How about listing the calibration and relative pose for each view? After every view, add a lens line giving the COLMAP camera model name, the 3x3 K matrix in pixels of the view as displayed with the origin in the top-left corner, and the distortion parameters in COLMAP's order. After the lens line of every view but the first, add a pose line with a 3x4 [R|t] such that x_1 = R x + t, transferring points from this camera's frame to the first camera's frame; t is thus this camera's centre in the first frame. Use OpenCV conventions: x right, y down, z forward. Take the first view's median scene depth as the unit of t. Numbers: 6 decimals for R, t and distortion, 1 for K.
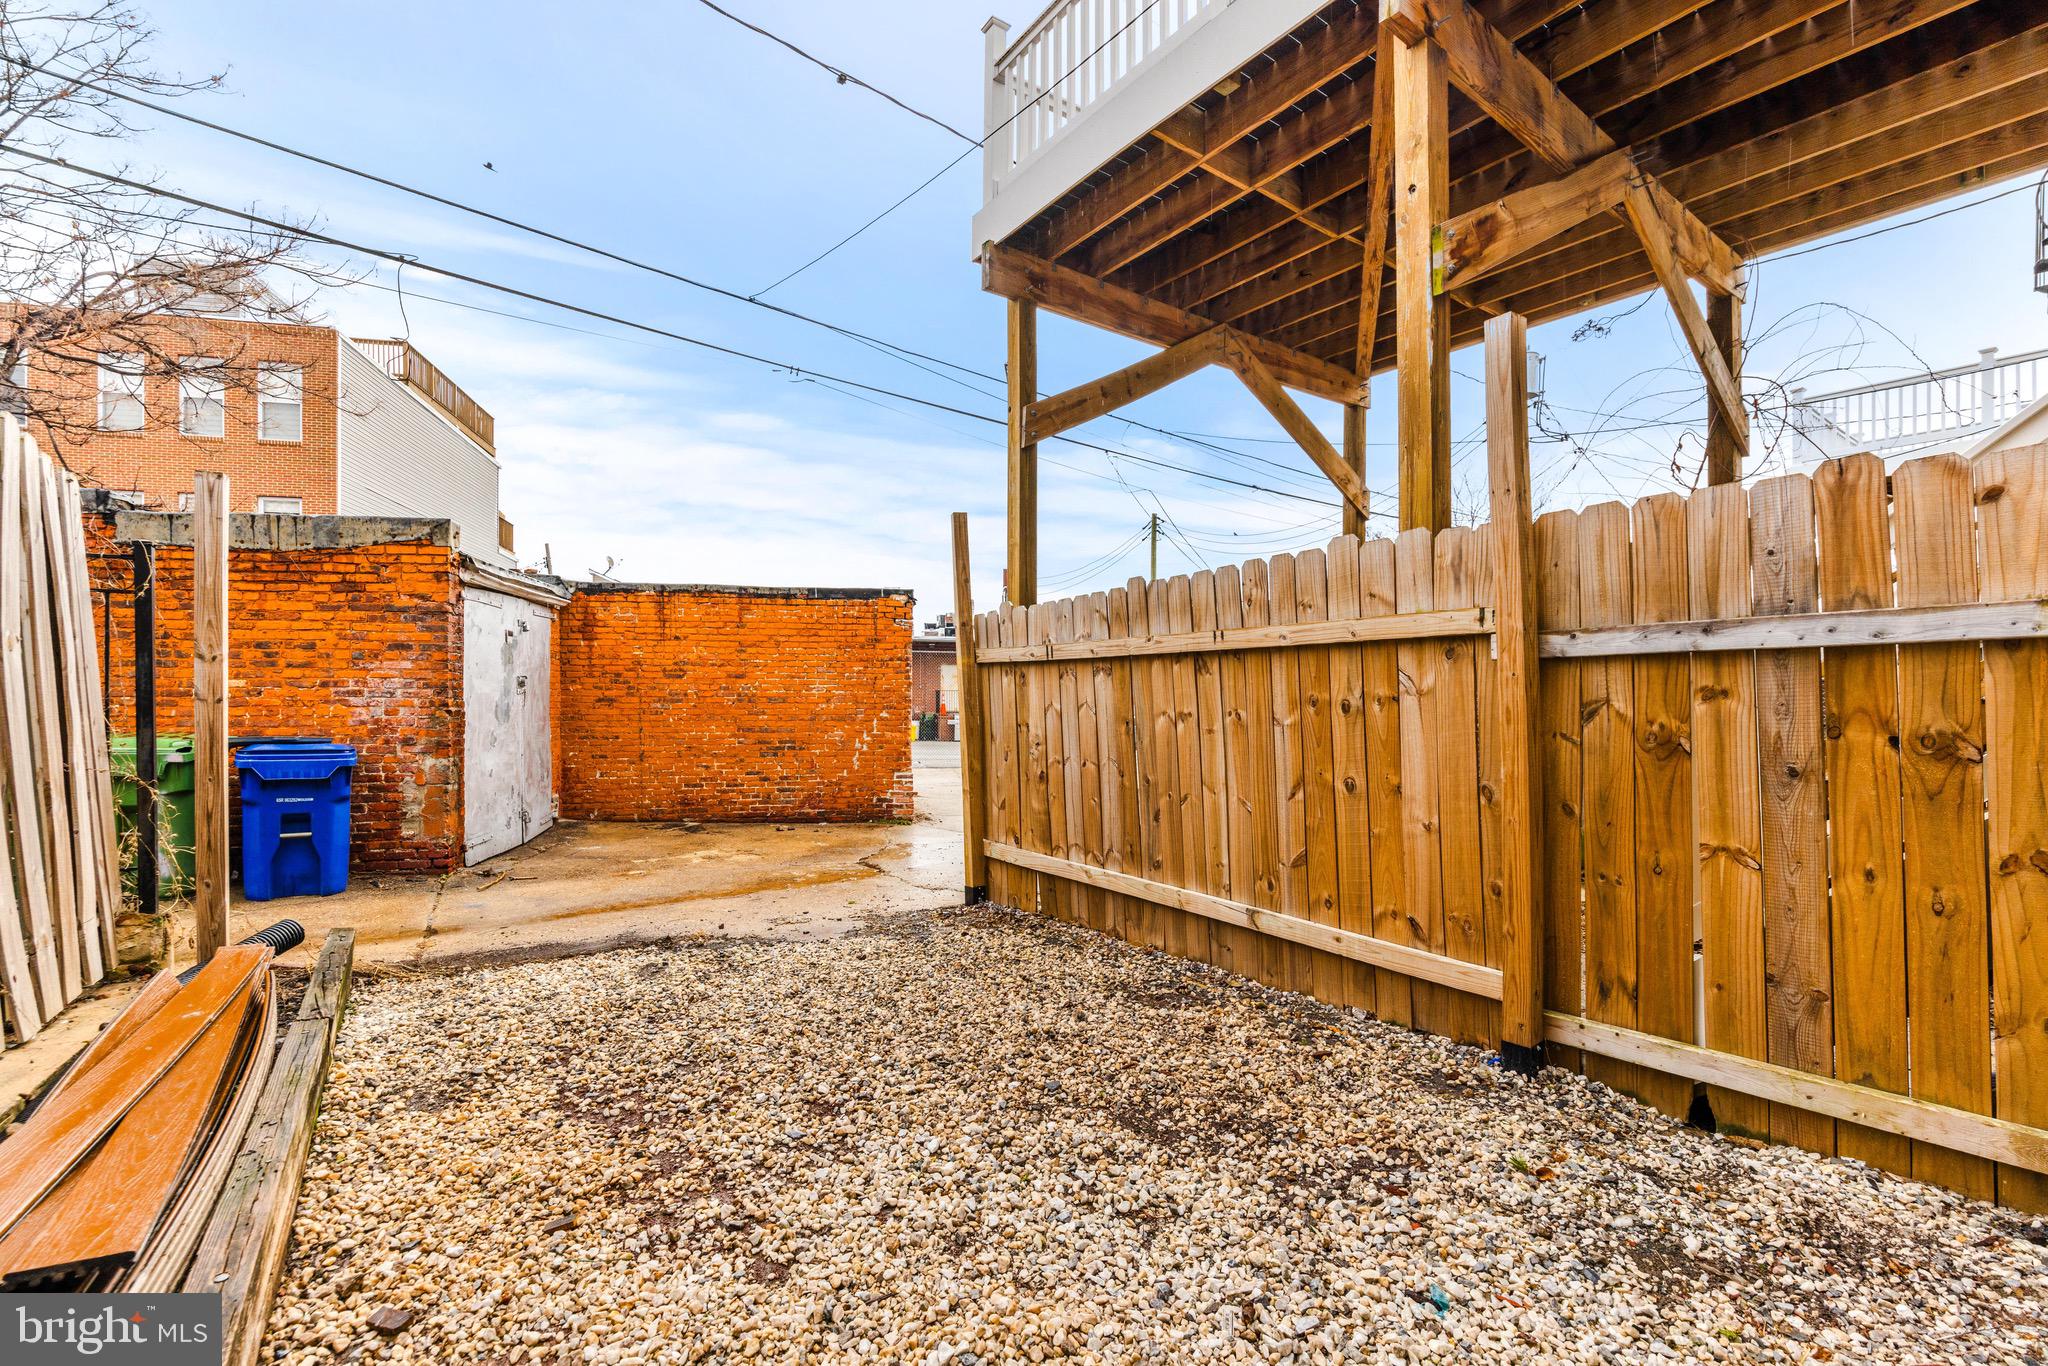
lens RADIAL K [[890.4, 0, 1025.2], [0, 890.4, 706.4], [0, 0, 1]] dist [-0.015902, 0.000214]
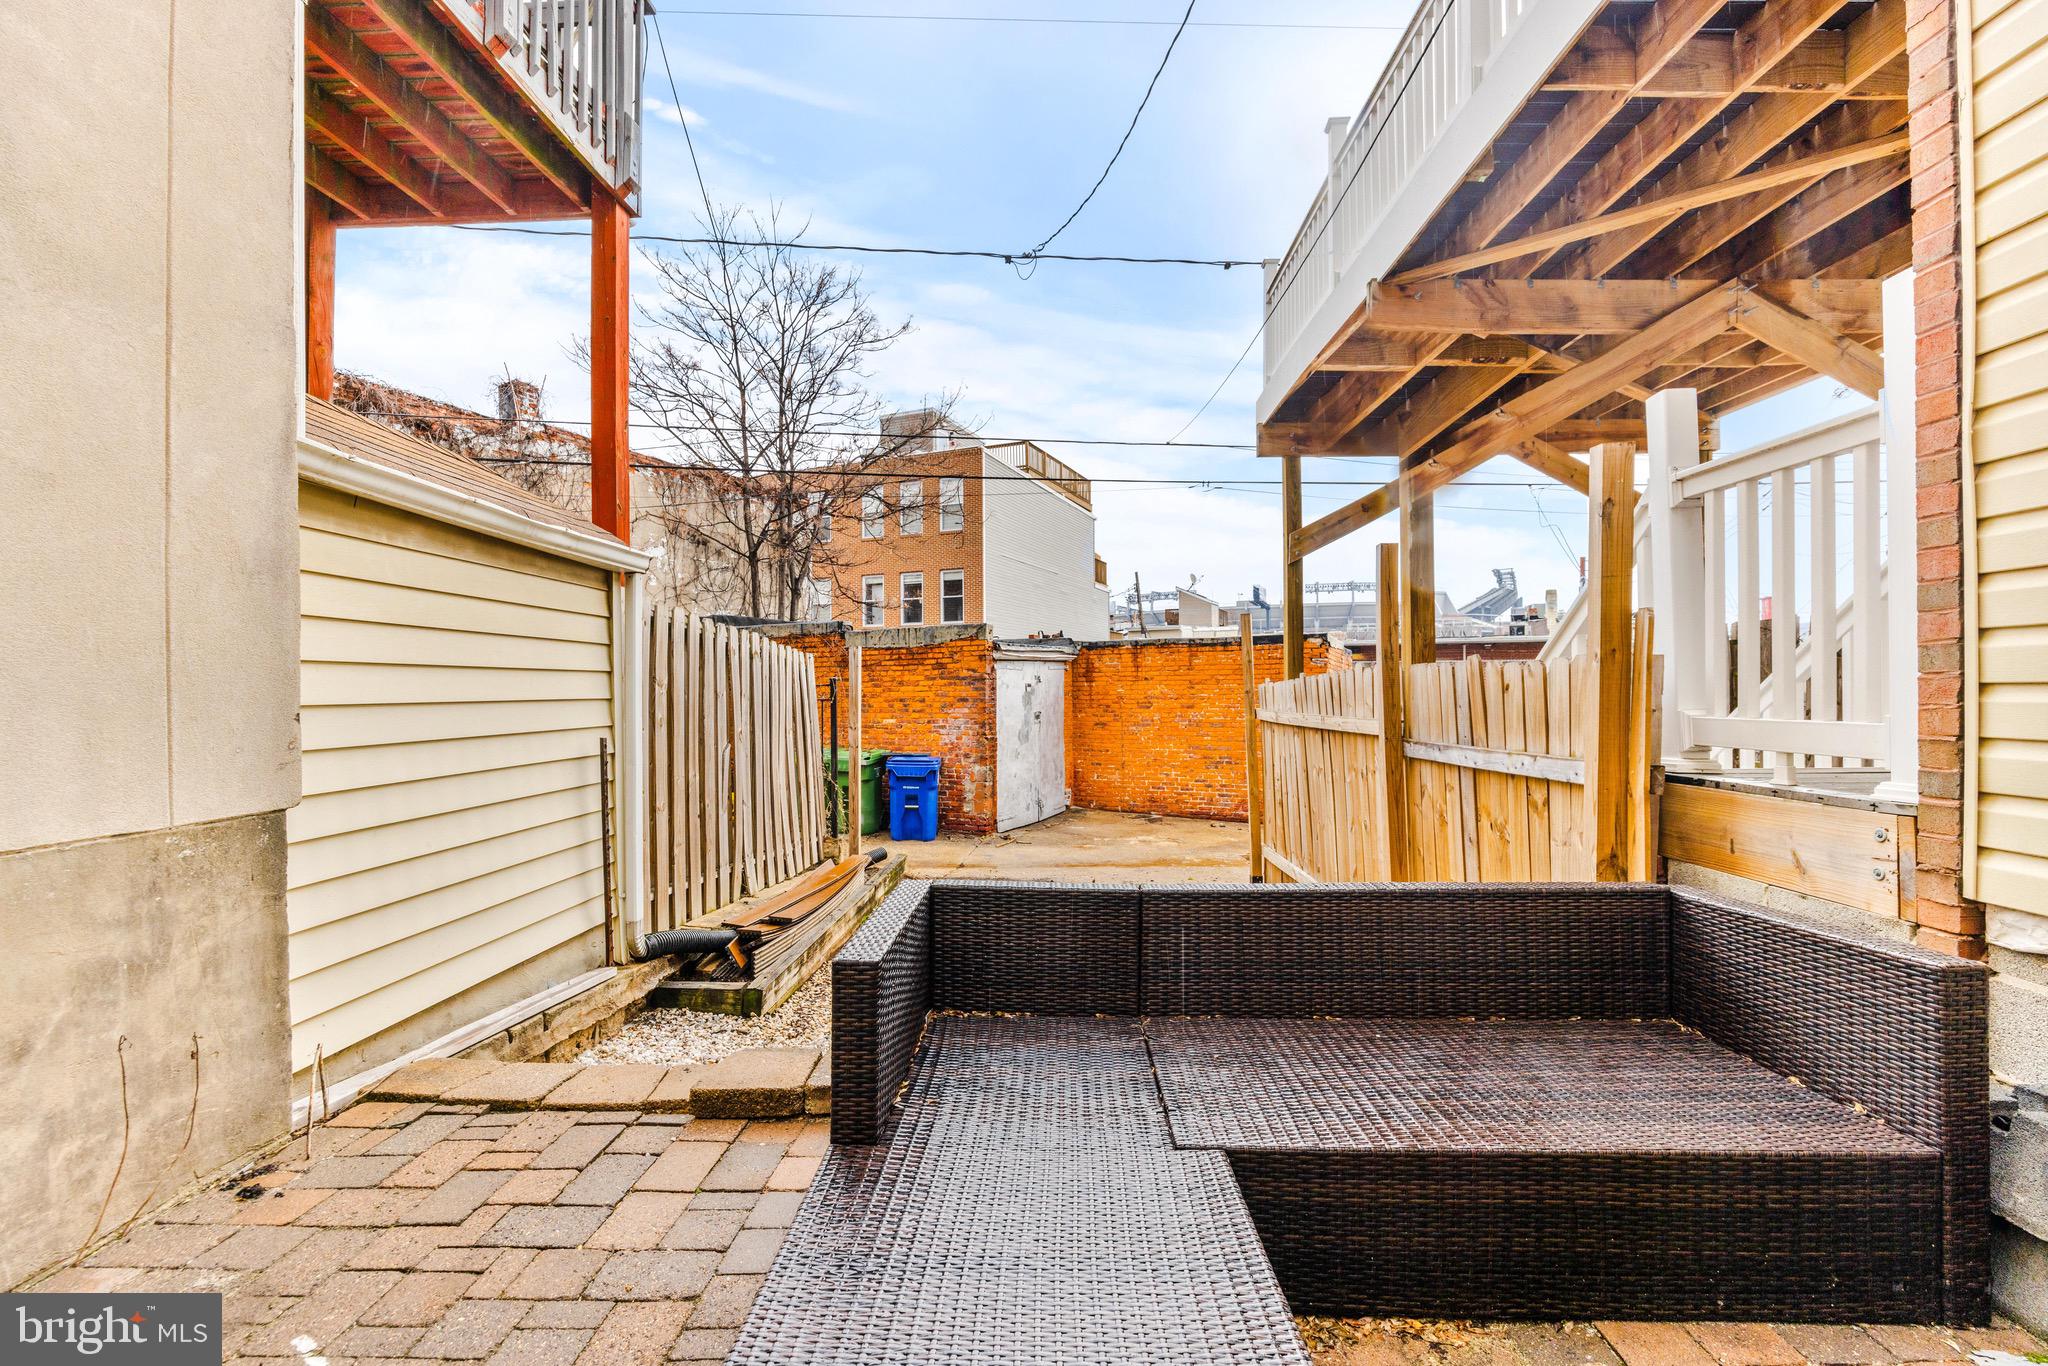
lens RADIAL K [[886.1, 0, 1026.4], [0, 886.1, 695.4], [0, 0, 1]] dist [-0.014902, 0.000423]
pose [[0.797399, -0.004910, -0.603432, 0.430990], [0.001312, 0.999979, -0.006404, -0.066439], [0.603451, 0.004315, 0.797388, -0.296542]]
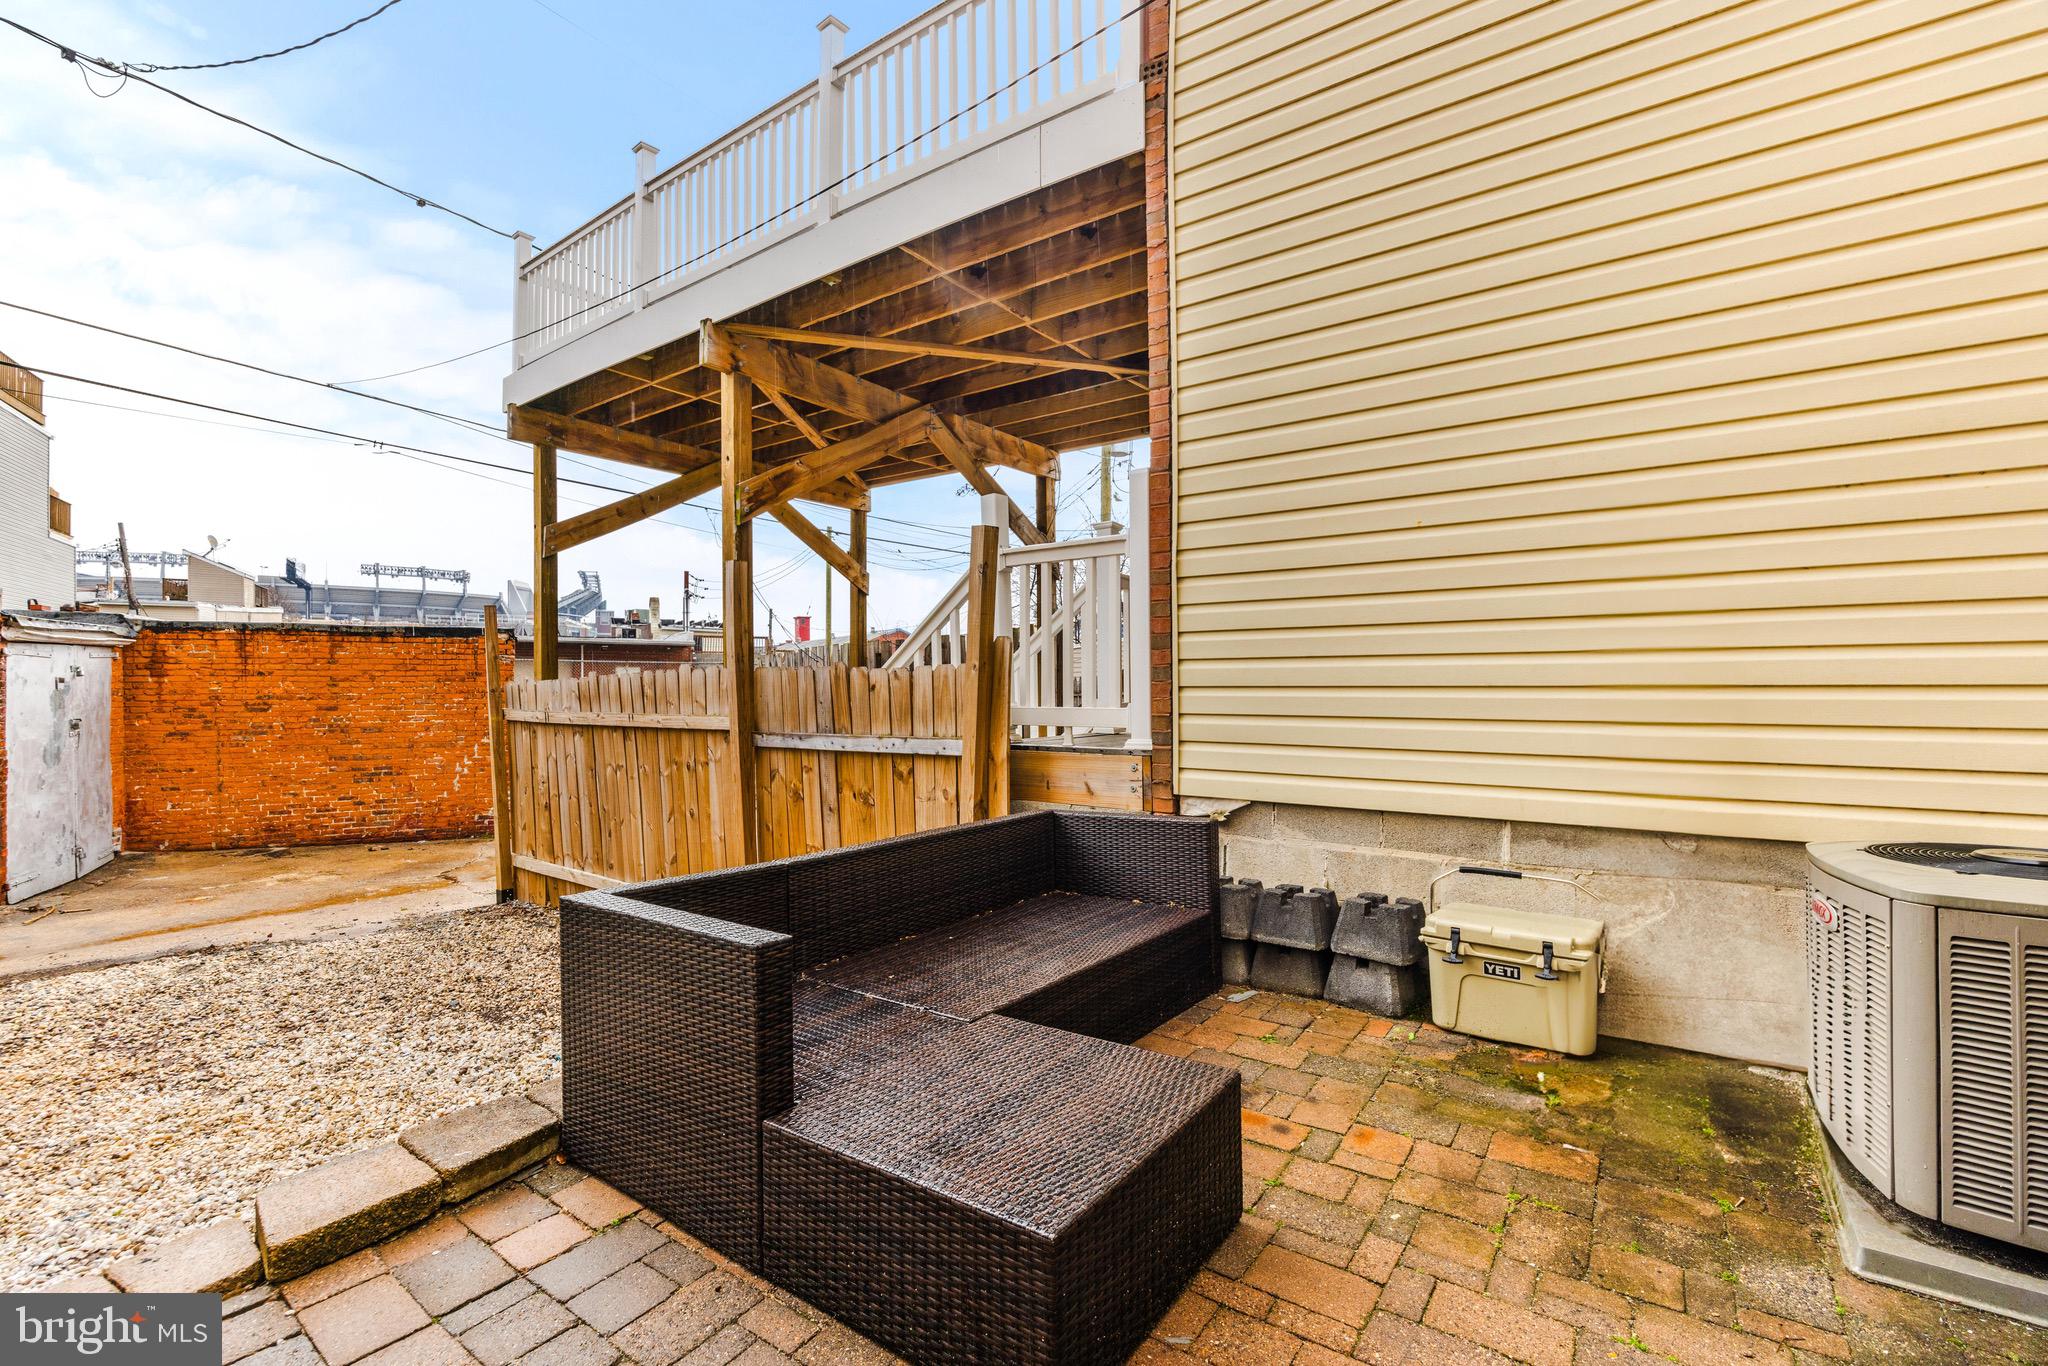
lens RADIAL K [[881.5, 0, 1018.5], [0, 881.5, 688.2], [0, 0, 1]] dist [-0.015190, 0.000838]
pose [[0.953759, -0.004871, 0.300534, 0.239714], [0.007903, 0.999929, -0.008873, -0.066575], [-0.300470, 0.010838, 0.953730, -0.399550]]
